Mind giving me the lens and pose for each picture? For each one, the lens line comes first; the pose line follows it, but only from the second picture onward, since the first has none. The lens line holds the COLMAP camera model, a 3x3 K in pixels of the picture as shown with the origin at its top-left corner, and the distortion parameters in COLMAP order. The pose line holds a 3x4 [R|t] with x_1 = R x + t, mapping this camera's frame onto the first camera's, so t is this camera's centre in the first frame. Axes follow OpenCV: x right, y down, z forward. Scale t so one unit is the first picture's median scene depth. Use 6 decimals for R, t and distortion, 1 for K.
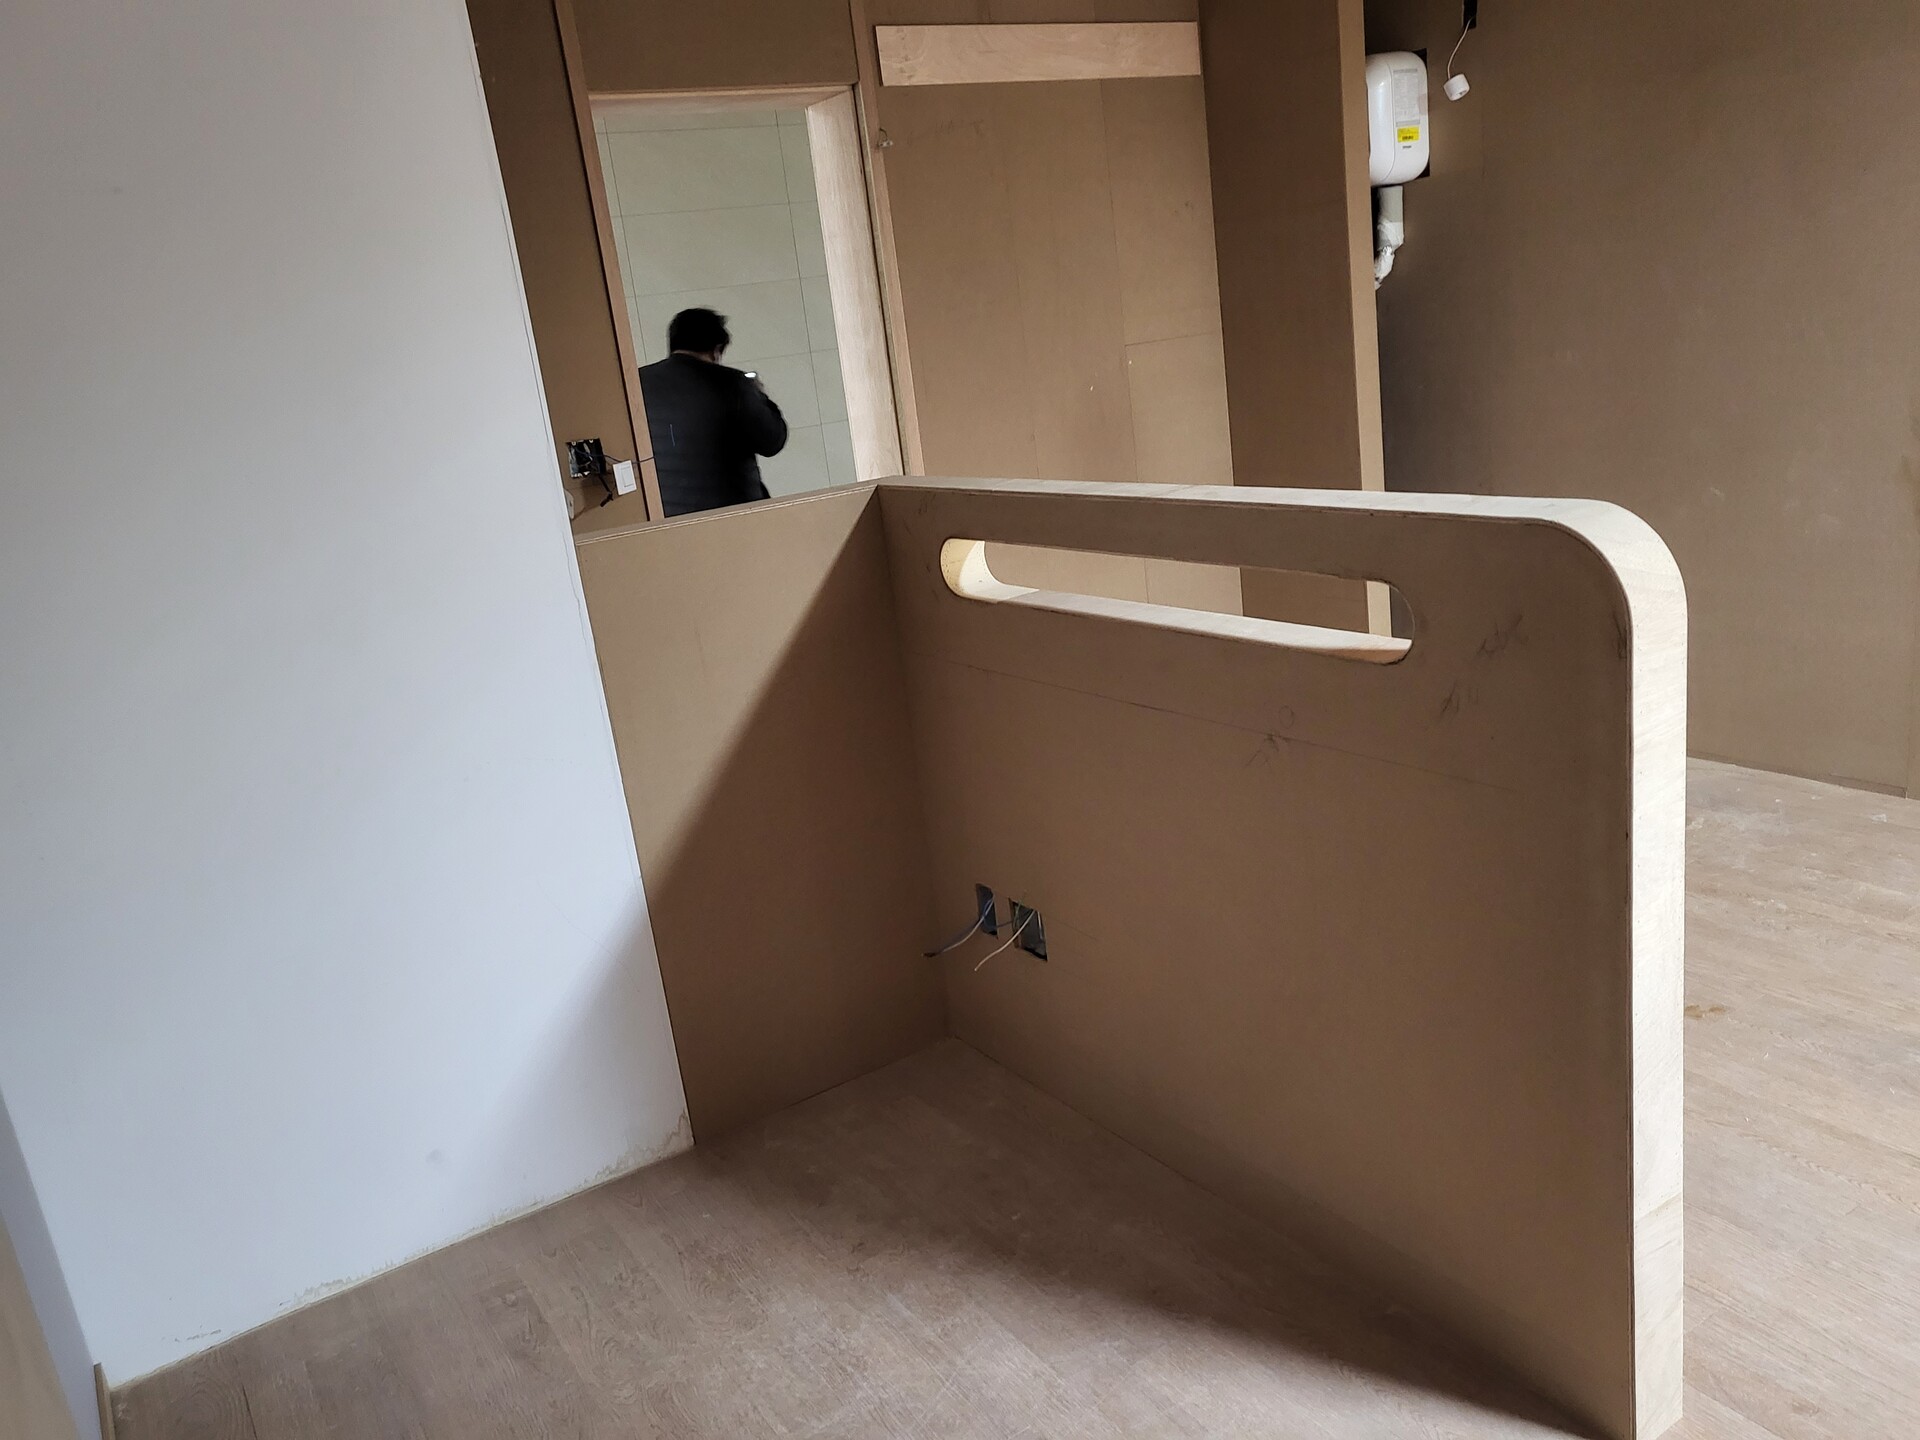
lens RADIAL K [[1473.2, 0, 958.2], [0, 1473.2, 728.1], [0, 0, 1]] dist [0.000100, 0.035905]
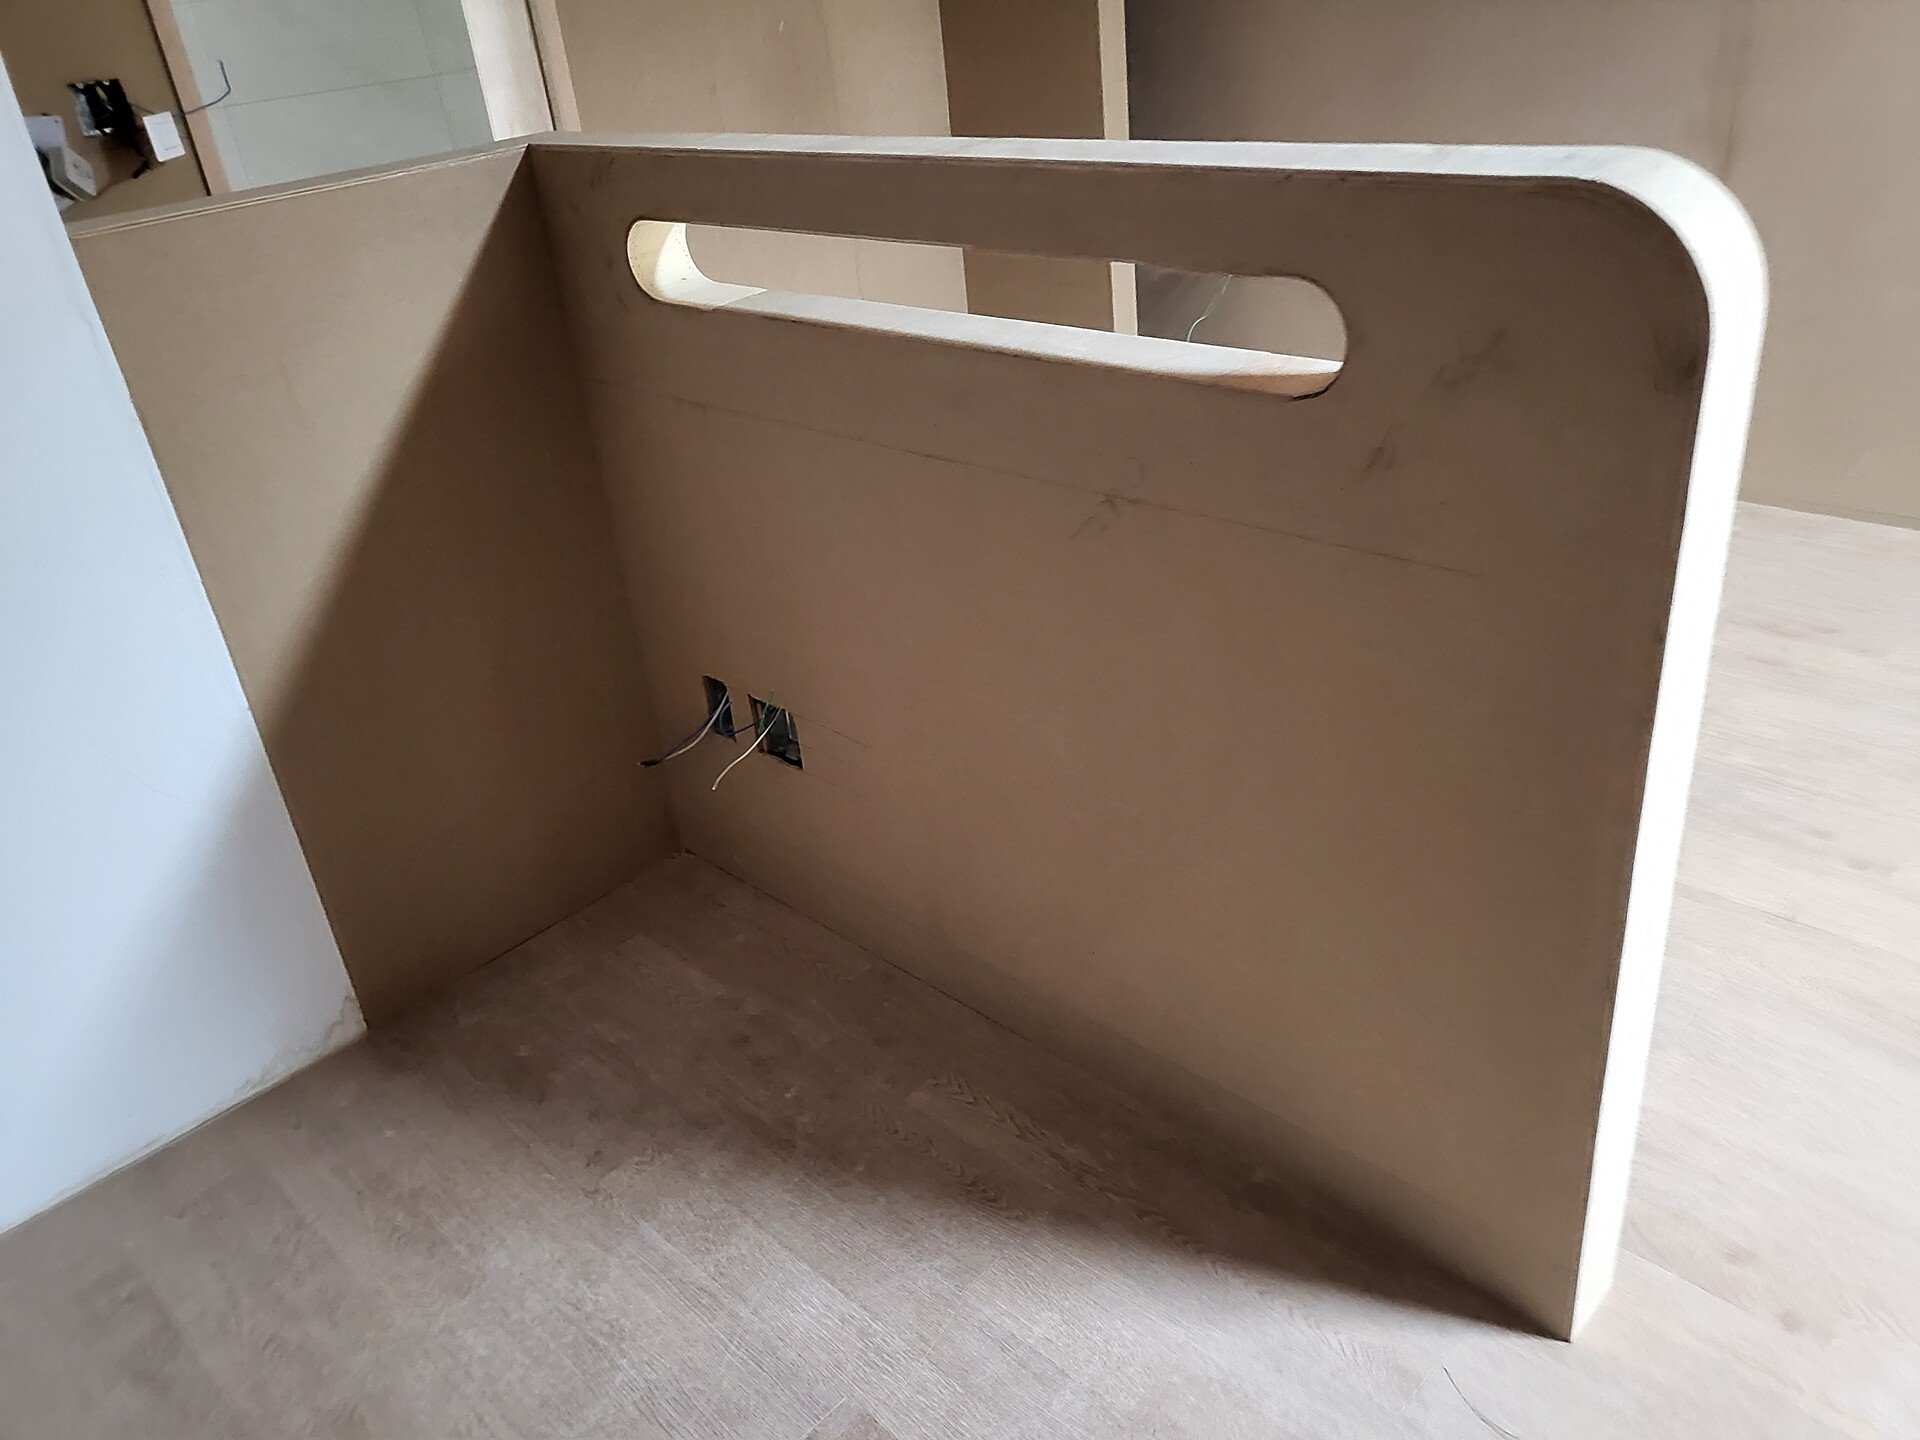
lens RADIAL K [[1473.2, 0, 925.4], [0, 1473.2, 695.9], [0, 0, 1]] dist [0.000100, 0.035905]
pose [[0.979293, -0.078658, 0.186543, -0.022879], [0.041665, 0.980015, 0.194509, -0.038529], [-0.198115, -0.182709, 0.962999, 0.256155]]
